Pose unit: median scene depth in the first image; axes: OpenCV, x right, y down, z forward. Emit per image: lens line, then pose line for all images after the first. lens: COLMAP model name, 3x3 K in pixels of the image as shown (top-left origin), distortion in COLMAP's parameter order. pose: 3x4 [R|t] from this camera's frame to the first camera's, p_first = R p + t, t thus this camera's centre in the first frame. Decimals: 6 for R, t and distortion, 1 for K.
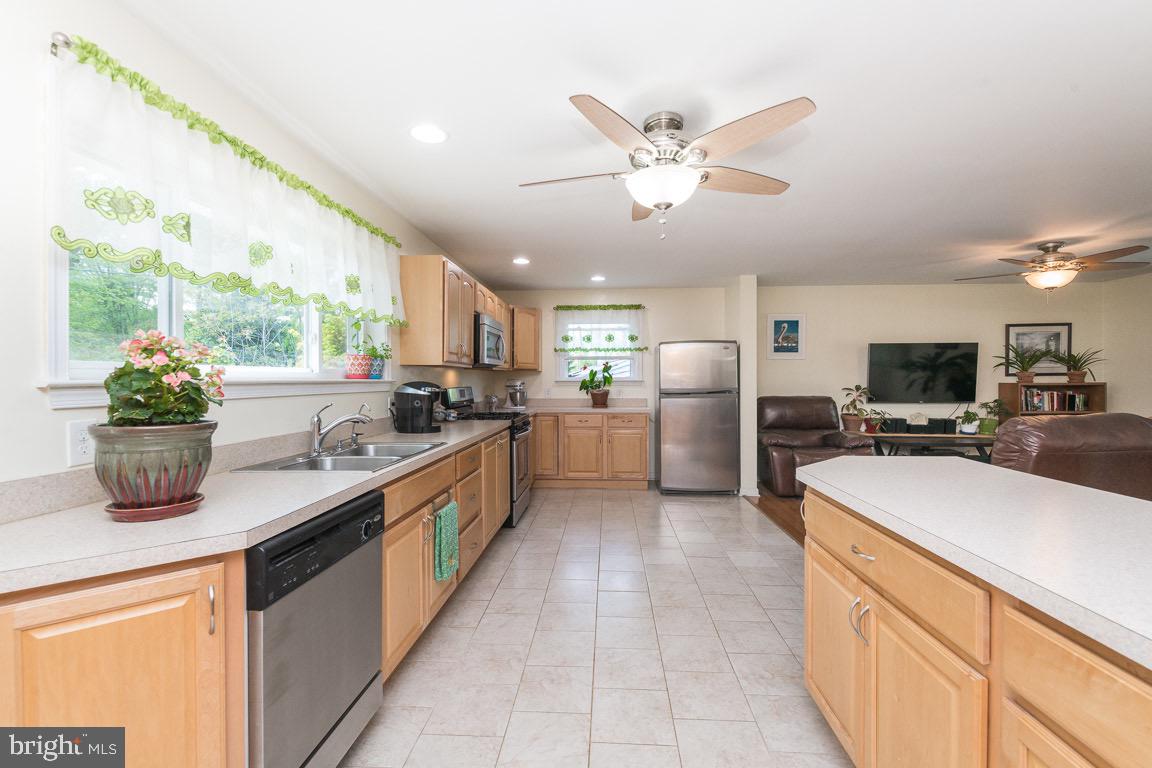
lens RADIAL K [[492.4, 0, 574.6], [0, 492.4, 380.9], [0, 0, 1]] dist [0.007021, -0.005647]
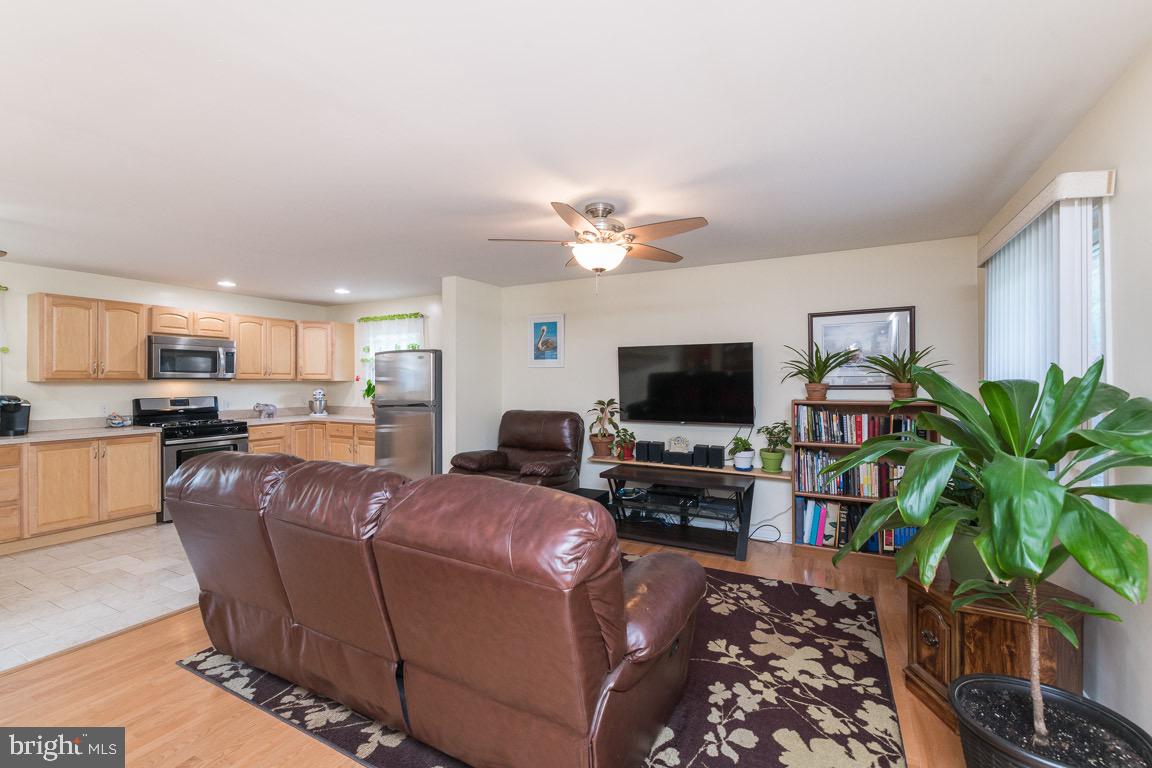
lens RADIAL K [[492.4, 0, 573.3], [0, 492.4, 384.3], [0, 0, 1]] dist [0.007021, -0.005647]
pose [[0.917956, 0.003120, -0.396669, 0.858835], [-0.001477, 0.999989, 0.004449, -0.019649], [0.396679, -0.003498, 0.917951, 0.242415]]
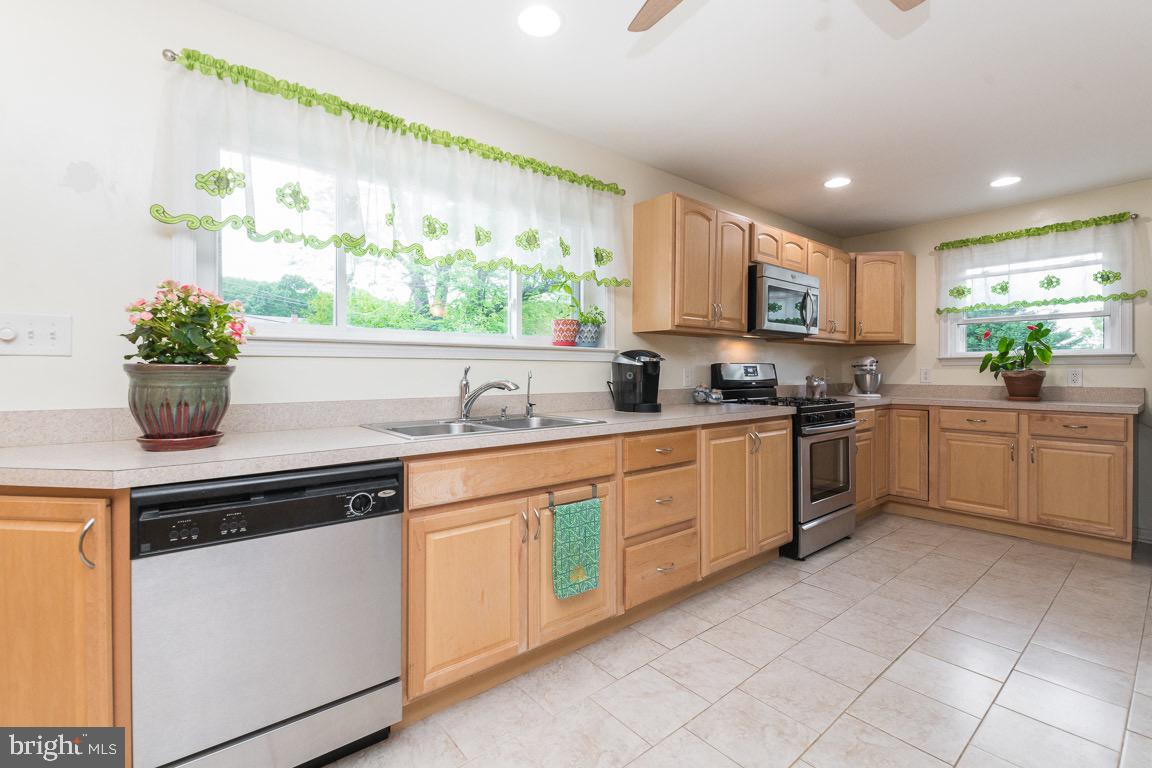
lens RADIAL K [[492.4, 0, 566.3], [0, 492.4, 372.5], [0, 0, 1]] dist [0.007021, -0.005647]
pose [[0.675974, 0.002244, -0.736922, 0.122494], [-0.003533, 0.999994, -0.000196, 0.022781], [0.736917, 0.002736, 0.675978, 0.200052]]
